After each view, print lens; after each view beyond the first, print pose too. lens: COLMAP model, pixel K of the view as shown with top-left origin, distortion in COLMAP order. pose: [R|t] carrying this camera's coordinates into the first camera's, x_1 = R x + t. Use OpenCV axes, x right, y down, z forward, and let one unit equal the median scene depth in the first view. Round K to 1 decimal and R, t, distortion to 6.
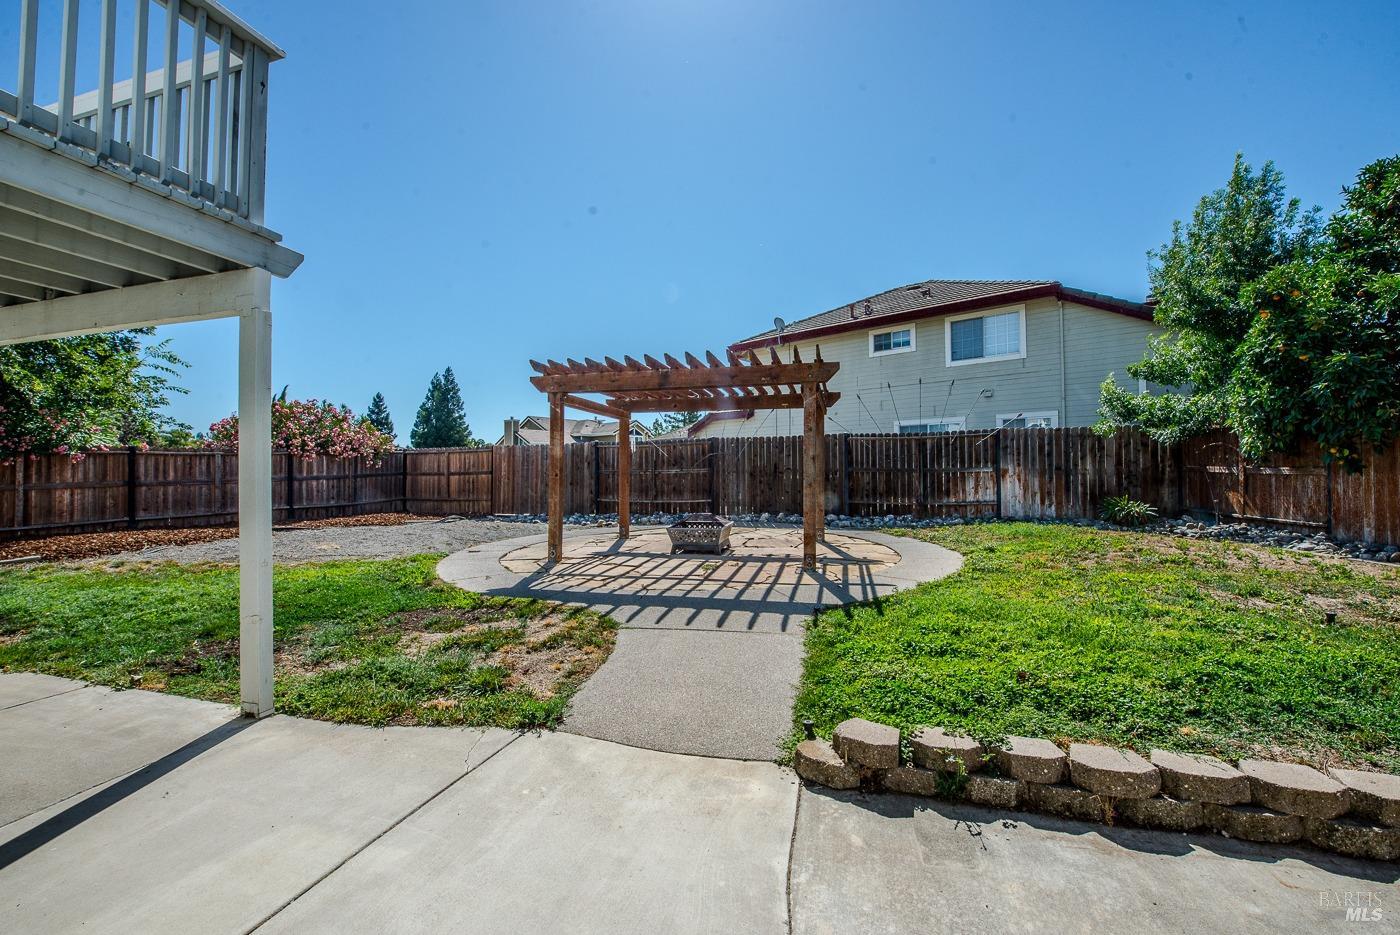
lens RADIAL K [[556.8, 0, 706.3], [0, 556.8, 472.3], [0, 0, 1]] dist [-0.020804, 0.000020]
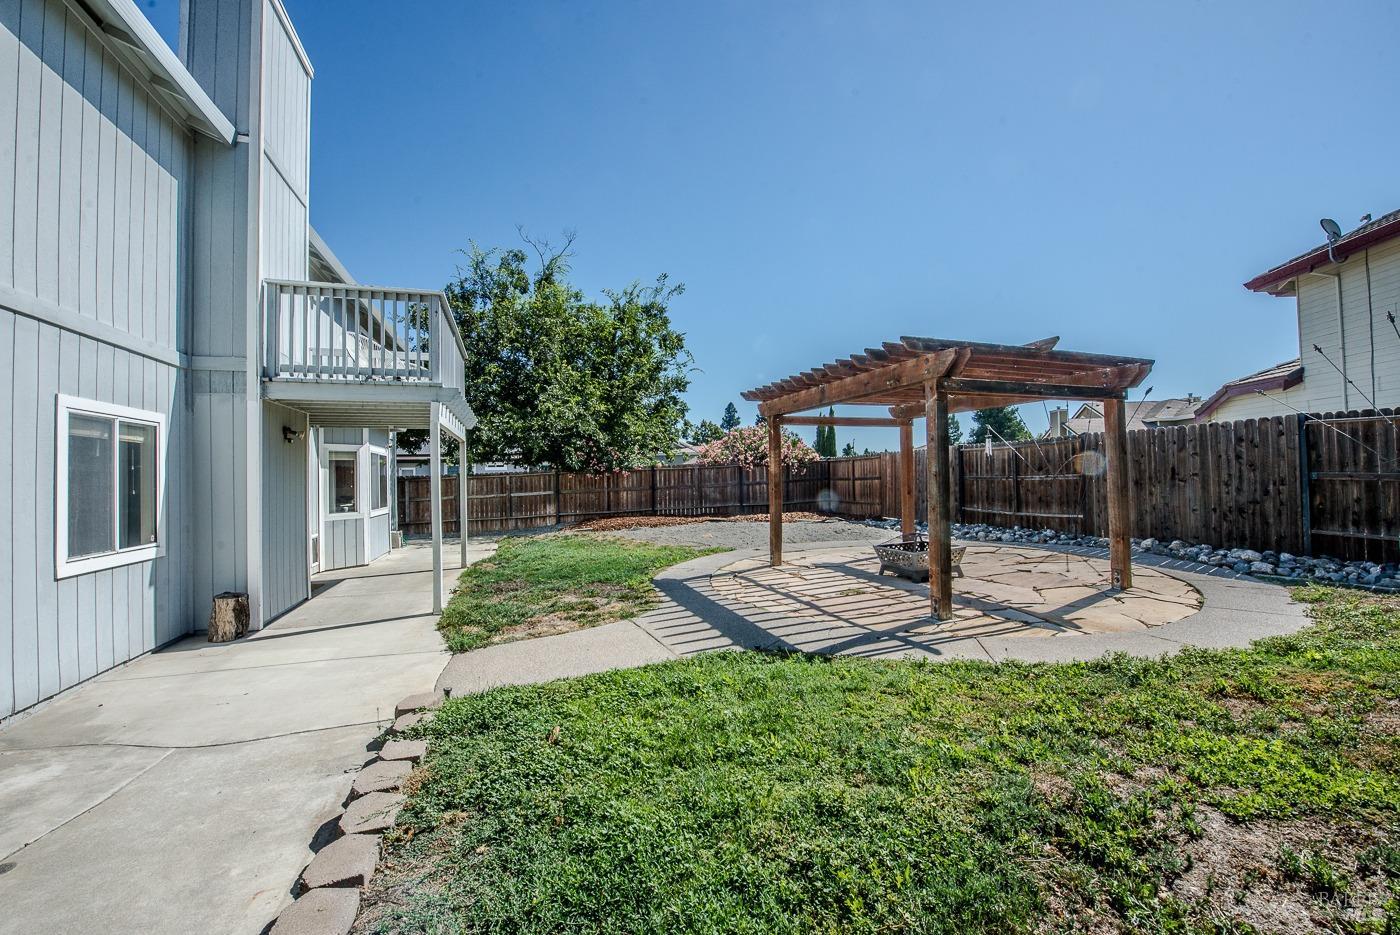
lens RADIAL K [[556.8, 0, 706.3], [0, 556.8, 472.3], [0, 0, 1]] dist [-0.020804, 0.000020]
pose [[0.557082, -0.010005, -0.830397, 0.394746], [0.018092, 0.999836, 0.000091, -0.021156], [0.830260, -0.015074, 0.557172, 0.174998]]
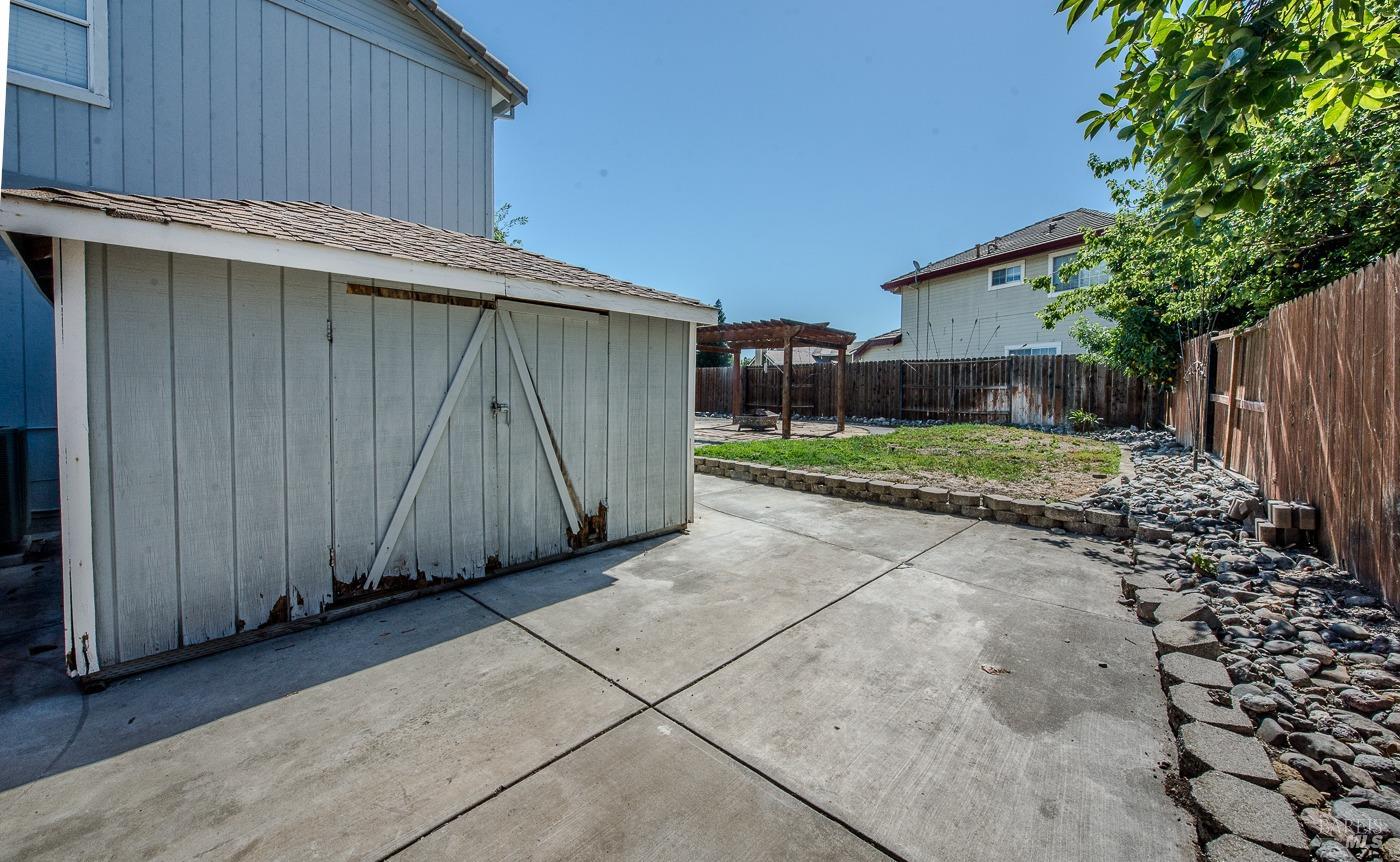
lens RADIAL K [[557.8, 0, 717.0], [0, 557.8, 411.9], [0, 0, 1]] dist [0.001494, 0.000047]
pose [[0.895652, 0.034225, -0.443436, 0.483721], [-0.017463, 0.998972, 0.041830, 0.009642], [0.444412, -0.029722, 0.895329, -0.463398]]
